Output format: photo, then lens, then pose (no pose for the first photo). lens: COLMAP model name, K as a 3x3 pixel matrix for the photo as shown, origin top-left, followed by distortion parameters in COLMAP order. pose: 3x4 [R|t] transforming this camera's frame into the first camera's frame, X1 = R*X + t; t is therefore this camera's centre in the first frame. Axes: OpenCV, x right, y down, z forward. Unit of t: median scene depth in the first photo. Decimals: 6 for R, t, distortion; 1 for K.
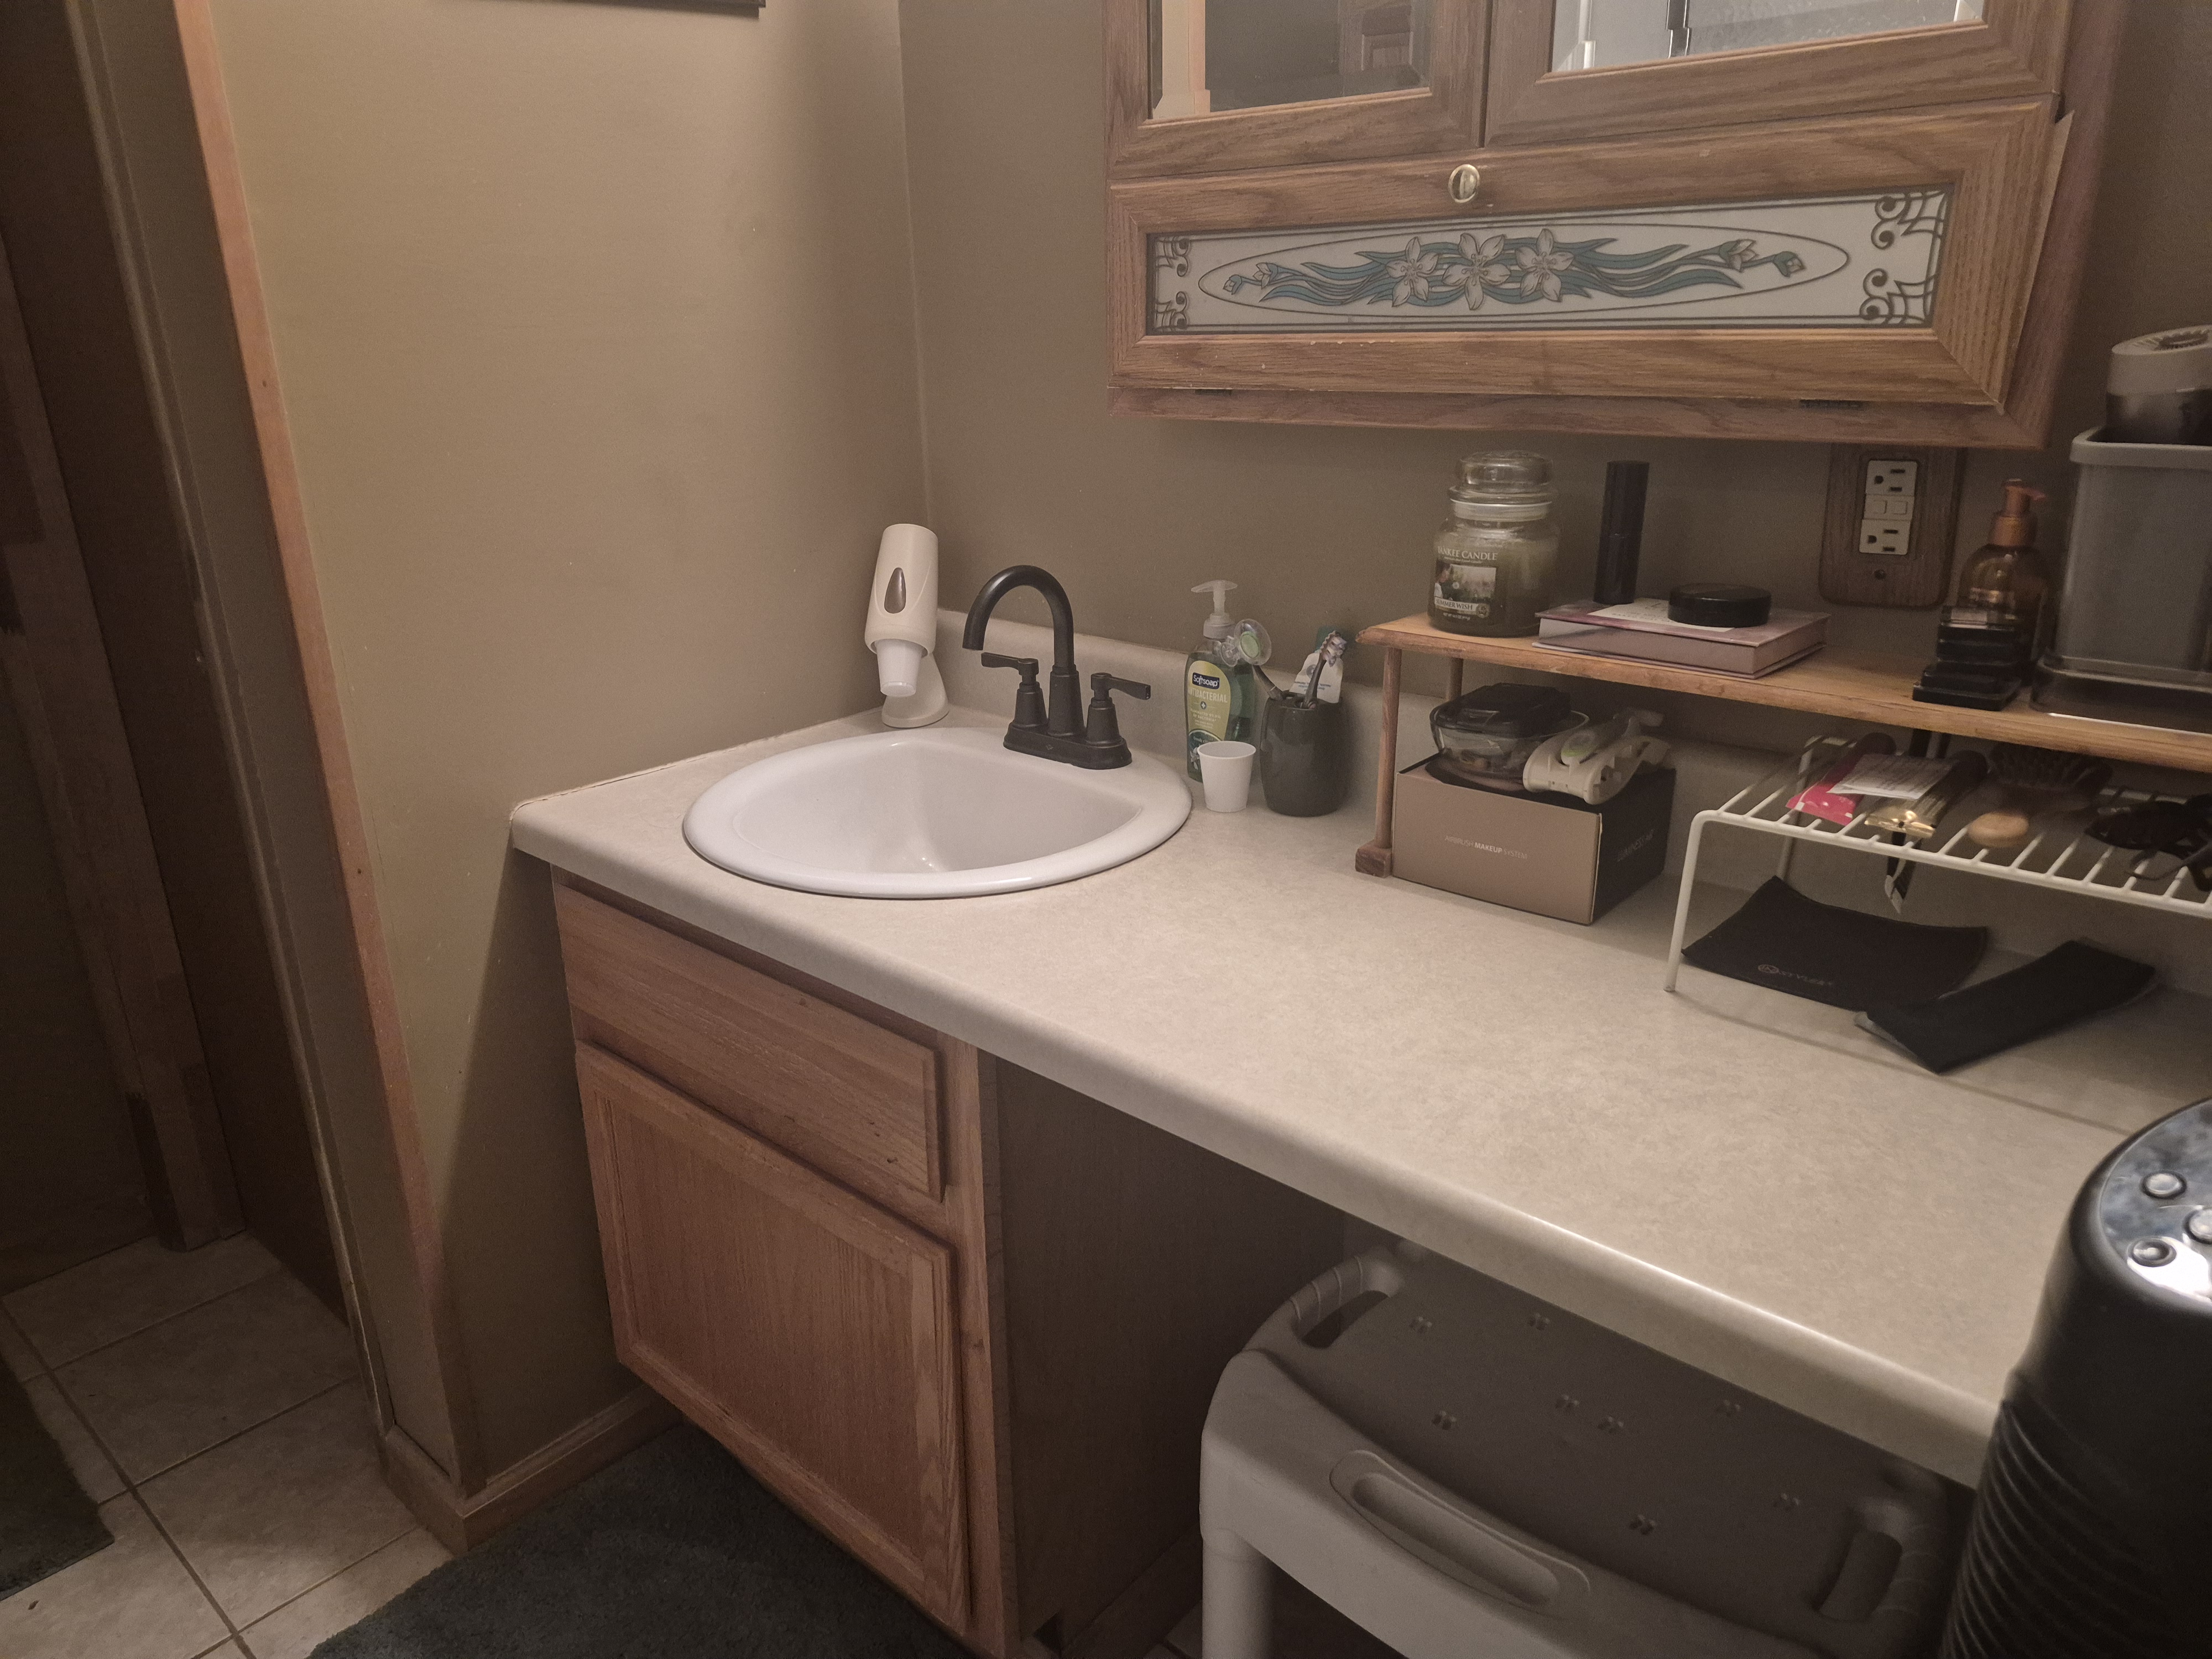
lens RADIAL K [[1507.4, 0, 1091.8], [0, 1507.4, 828.5], [0, 0, 1]] dist [0.060796, -0.059675]
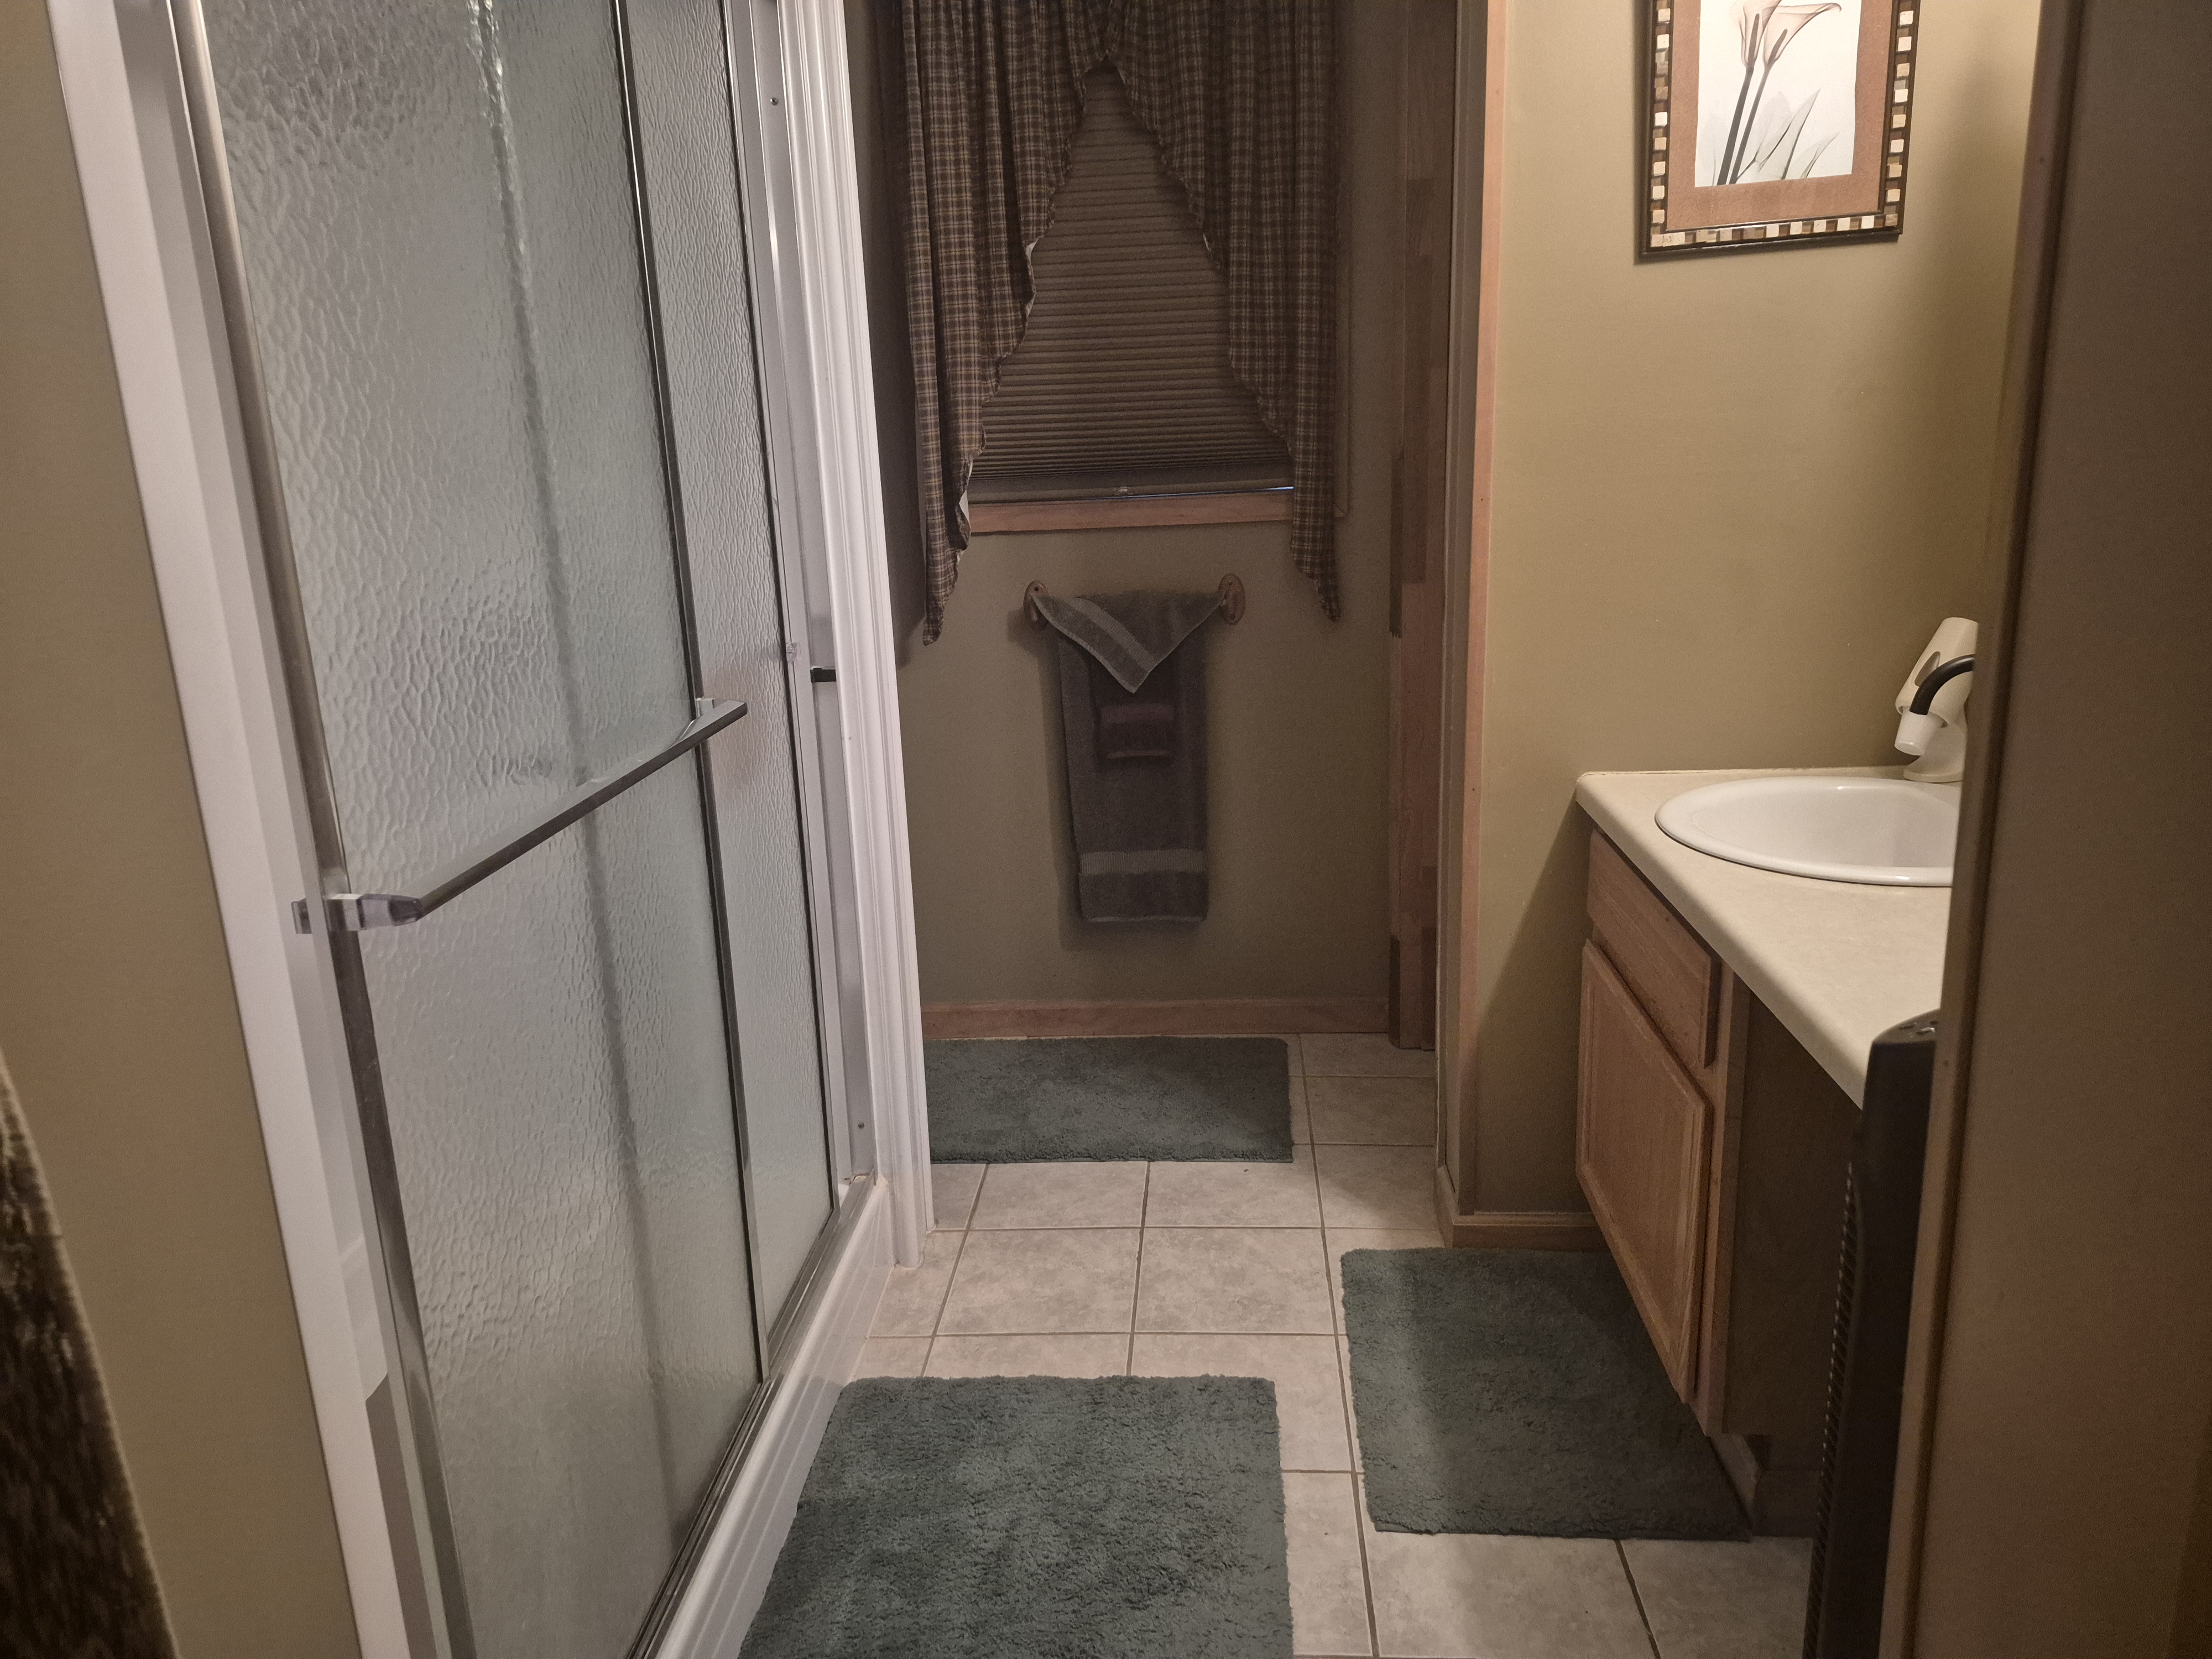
lens RADIAL K [[1558.0, 0, 1103.3], [0, 1558.0, 821.8], [0, 0, 1]] dist [0.047793, -0.042867]
pose [[0.610568, 0.194221, -0.767779, 0.496884], [-0.234754, 0.970277, 0.058761, 0.048947], [0.756371, 0.144361, 0.638014, -0.322569]]
